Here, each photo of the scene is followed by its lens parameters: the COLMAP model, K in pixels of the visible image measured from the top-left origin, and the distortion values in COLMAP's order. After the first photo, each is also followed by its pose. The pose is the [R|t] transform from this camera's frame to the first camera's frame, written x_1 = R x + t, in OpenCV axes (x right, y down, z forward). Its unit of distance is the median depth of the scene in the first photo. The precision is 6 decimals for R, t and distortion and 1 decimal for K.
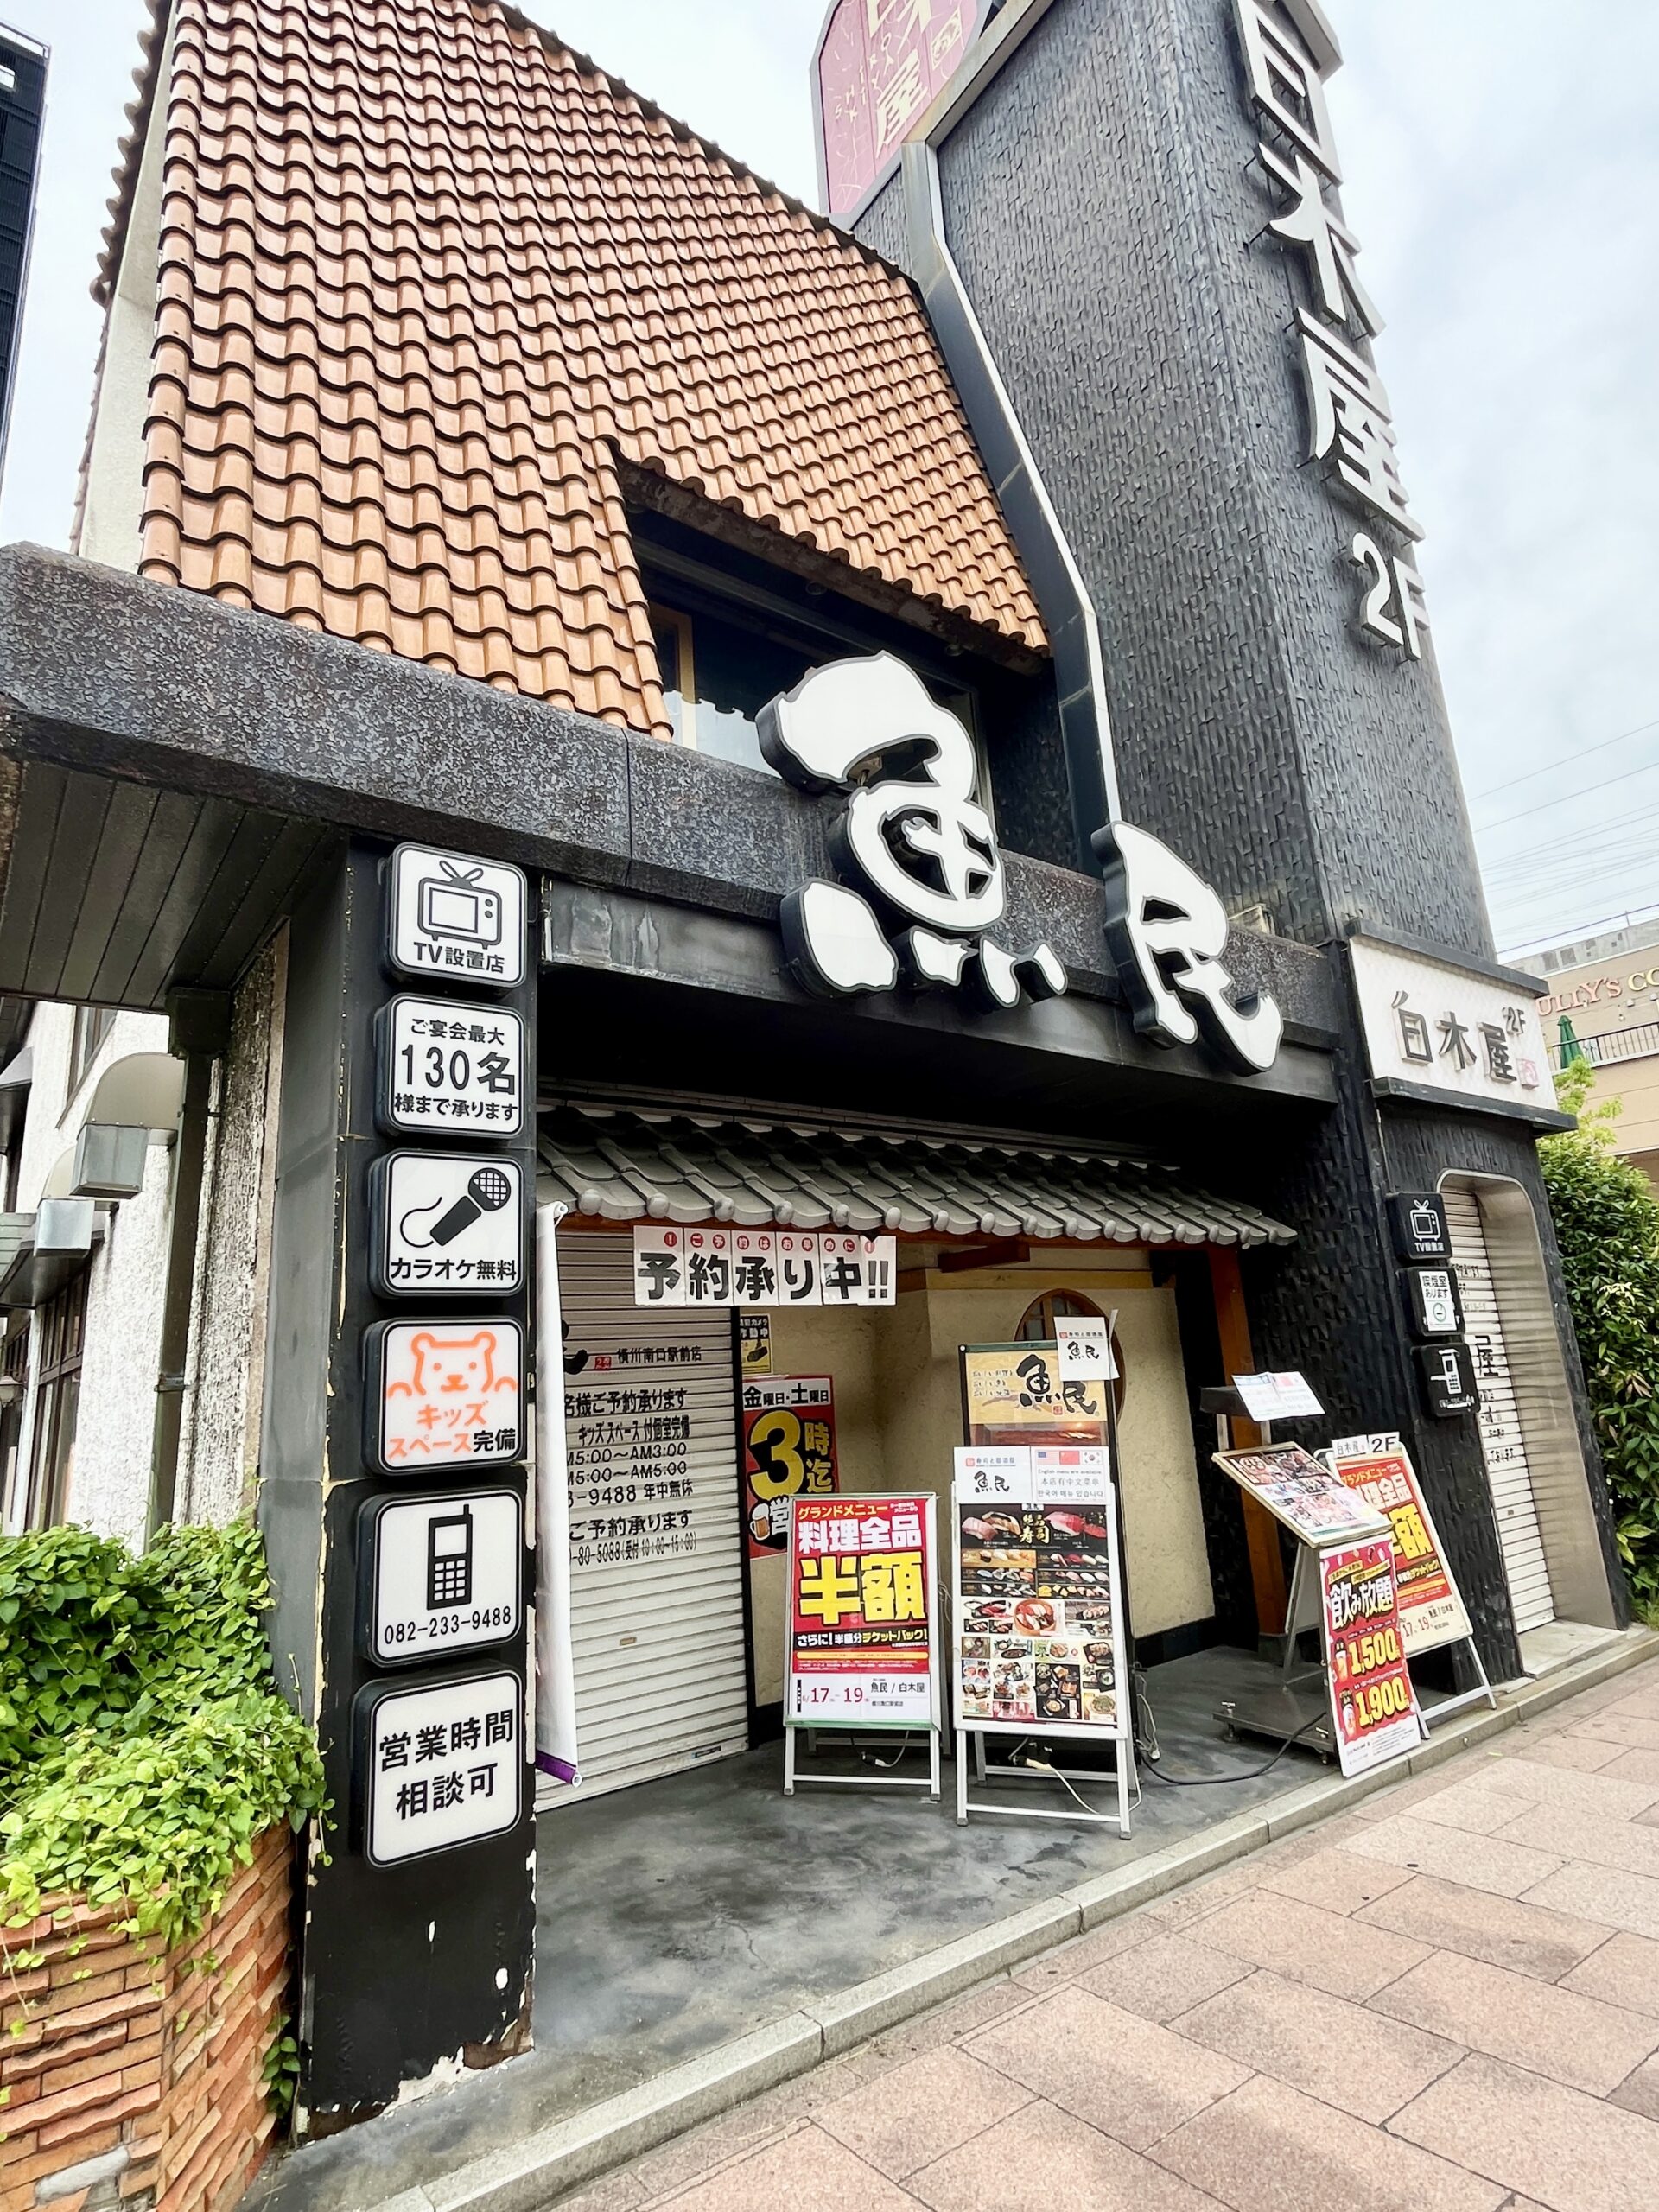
lens RADIAL K [[1156.4, 0, 839.5], [0, 1156.4, 1113.1], [0, 0, 1]] dist [-0.003510, -0.000277]
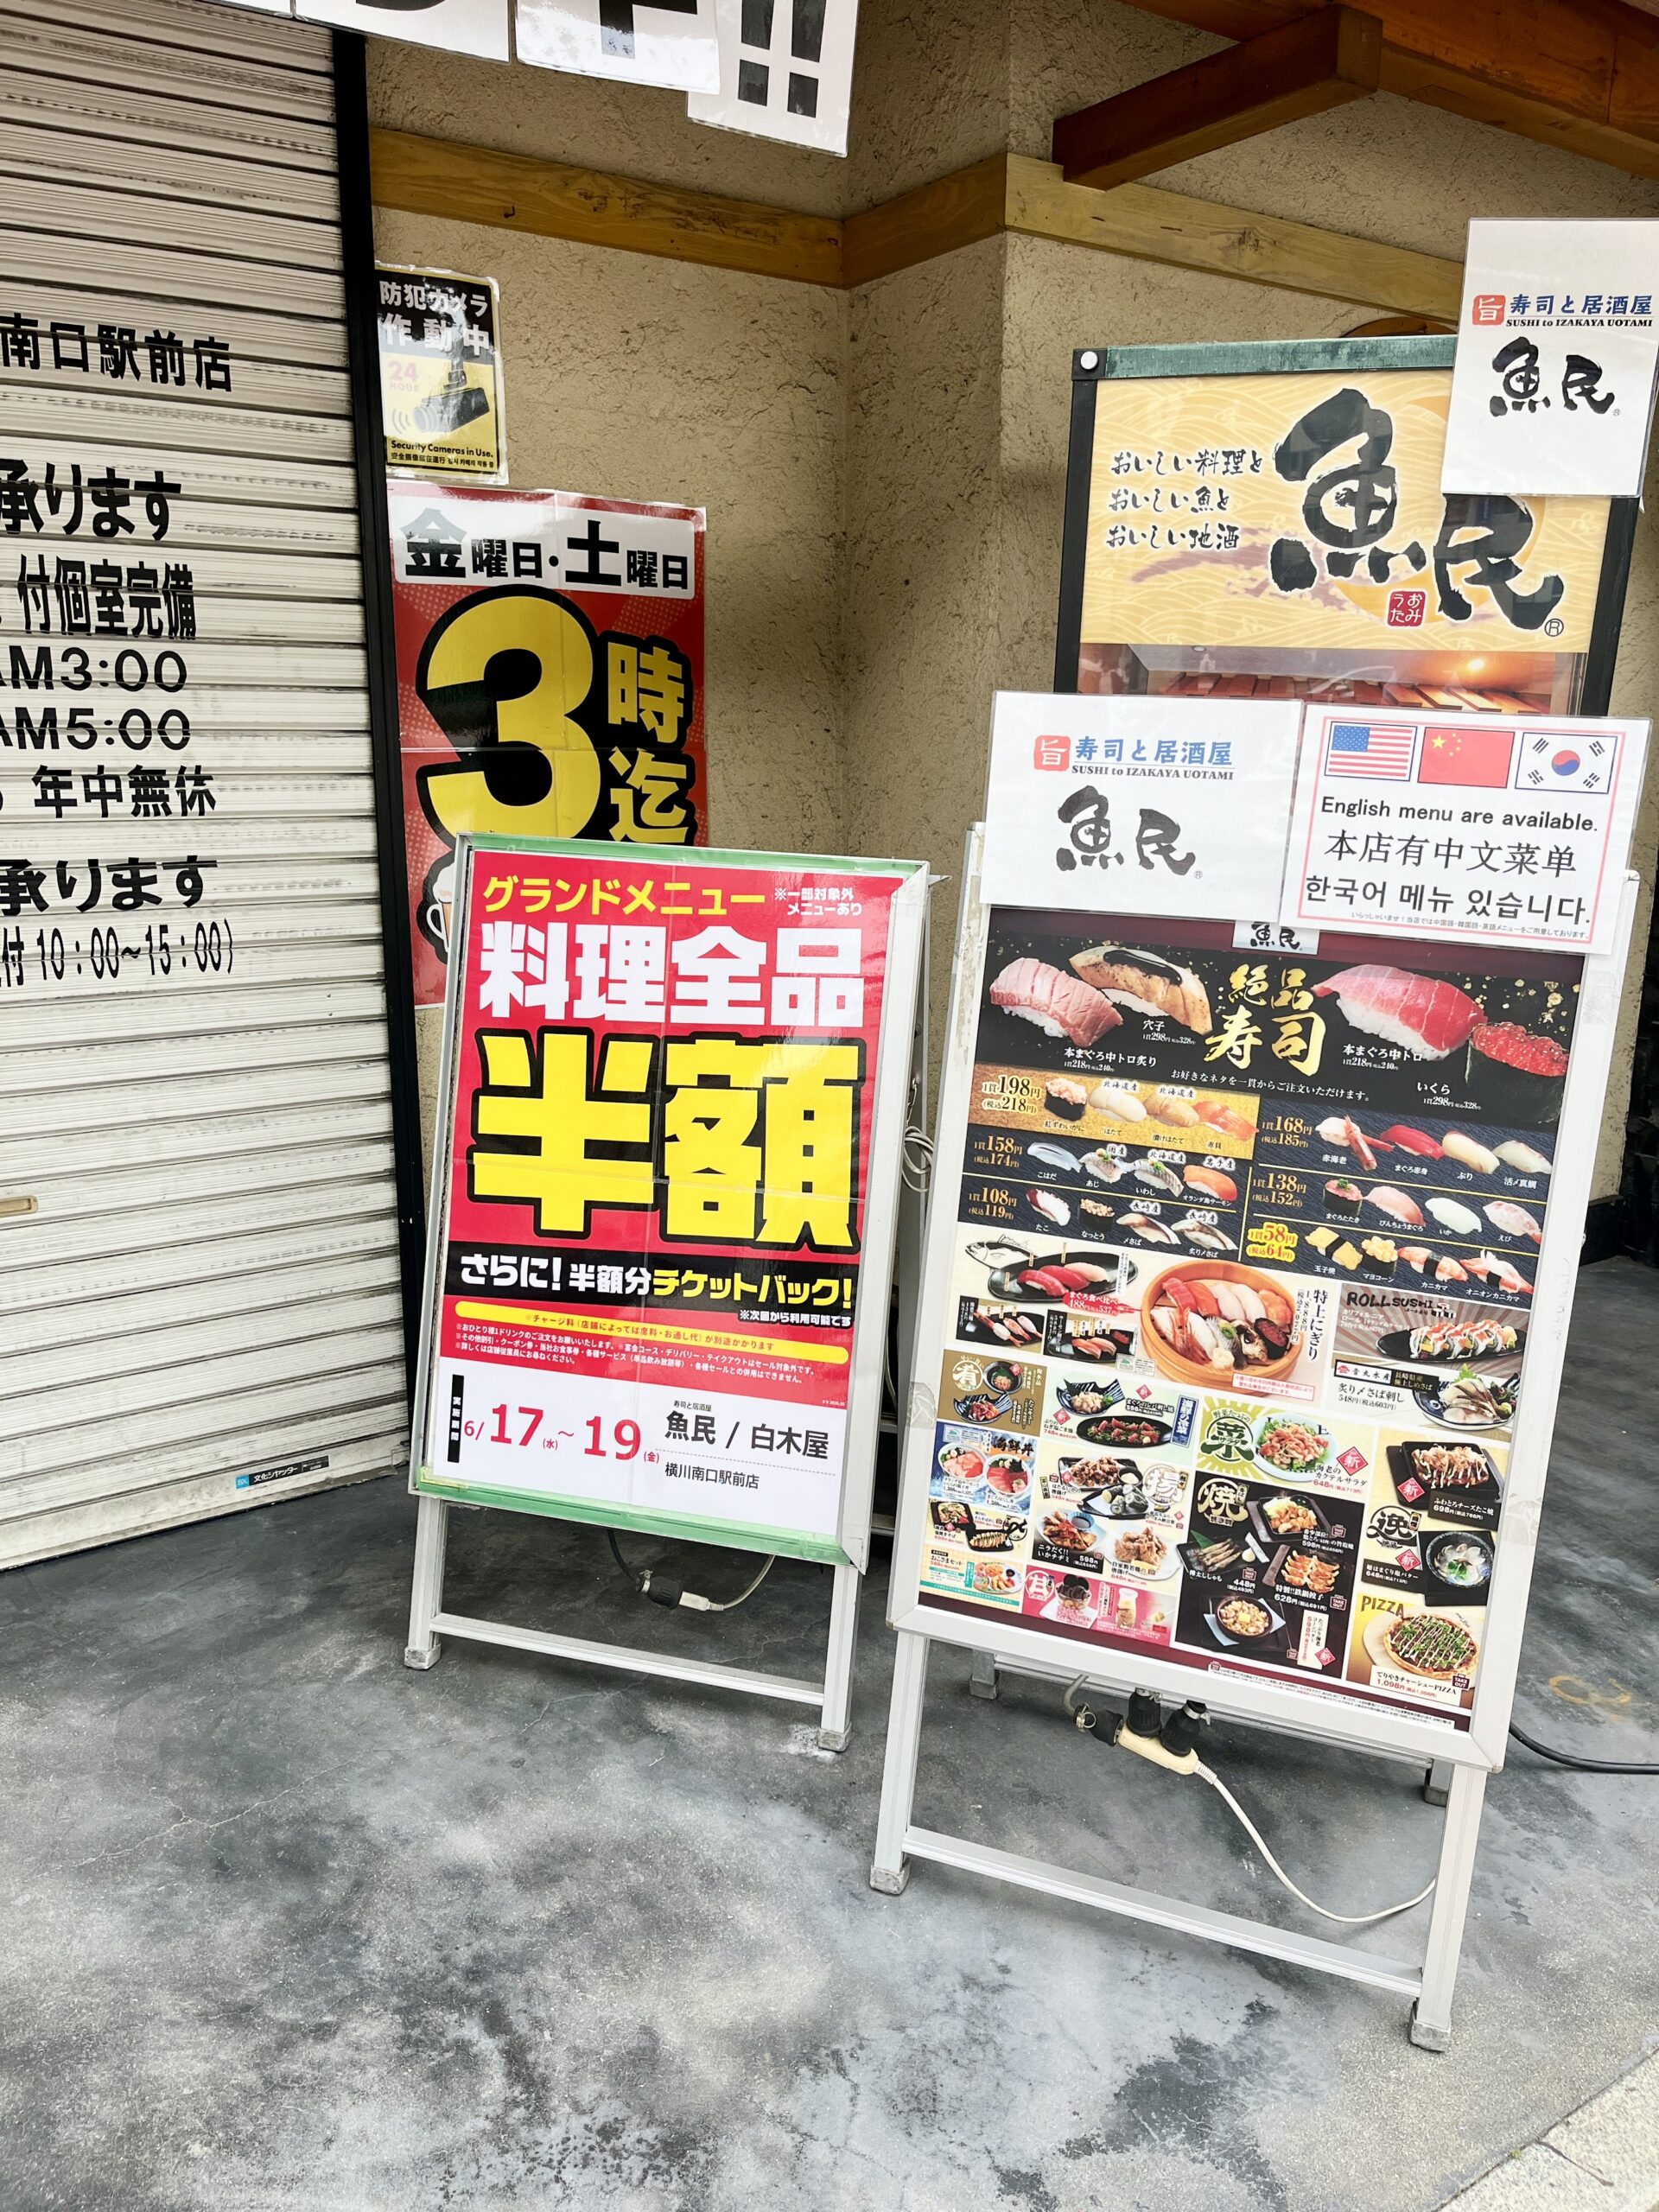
lens RADIAL K [[1682.9, 0, 829.5], [0, 1682.9, 1106.0], [0, 0, 1]] dist [0.116375, -0.232396]
pose [[0.995781, 0.081810, -0.041564, 0.083664], [-0.055106, 0.895309, 0.442024, 0.203773], [0.073375, -0.437869, 0.896040, 0.611001]]
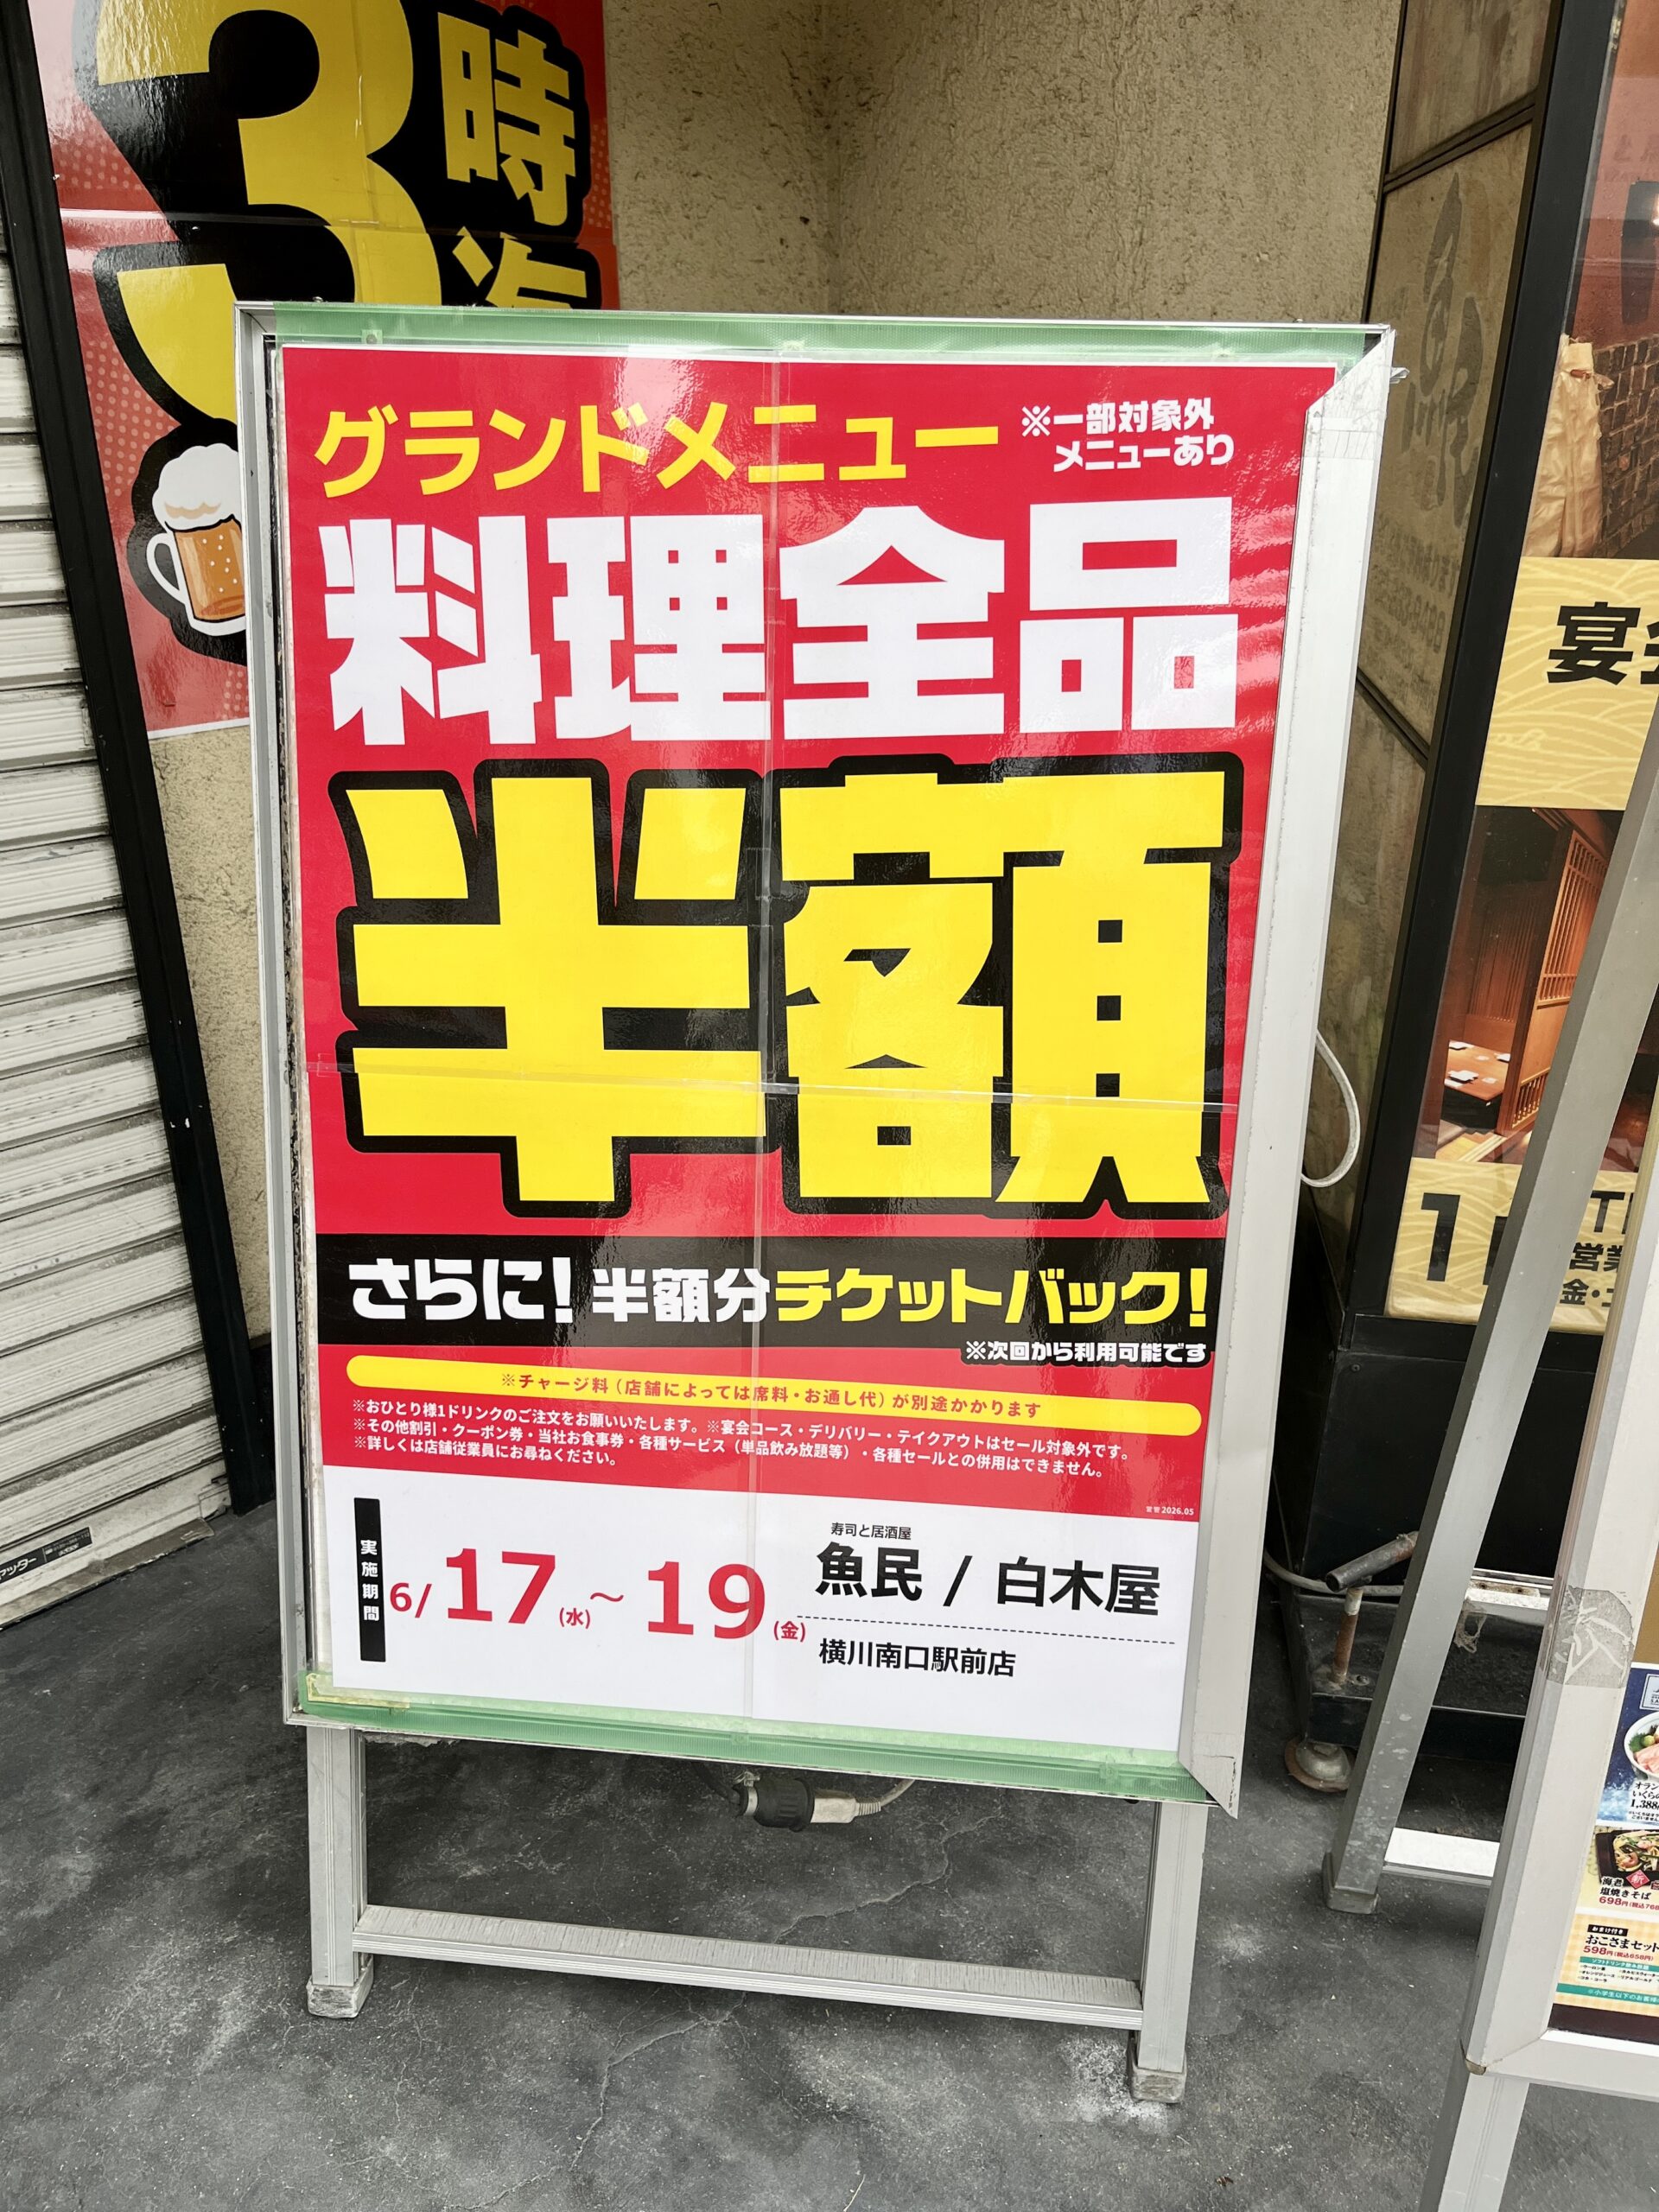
lens RADIAL K [[1724.7, 0, 834.1], [0, 1724.7, 1132.1], [0, 0, 1]] dist [0.074703, -0.097174]
pose [[0.992984, 0.007063, 0.118038, 0.000747], [-0.075016, 0.809261, 0.582640, 0.304002], [-0.091408, -0.587407, 0.804113, 0.830673]]
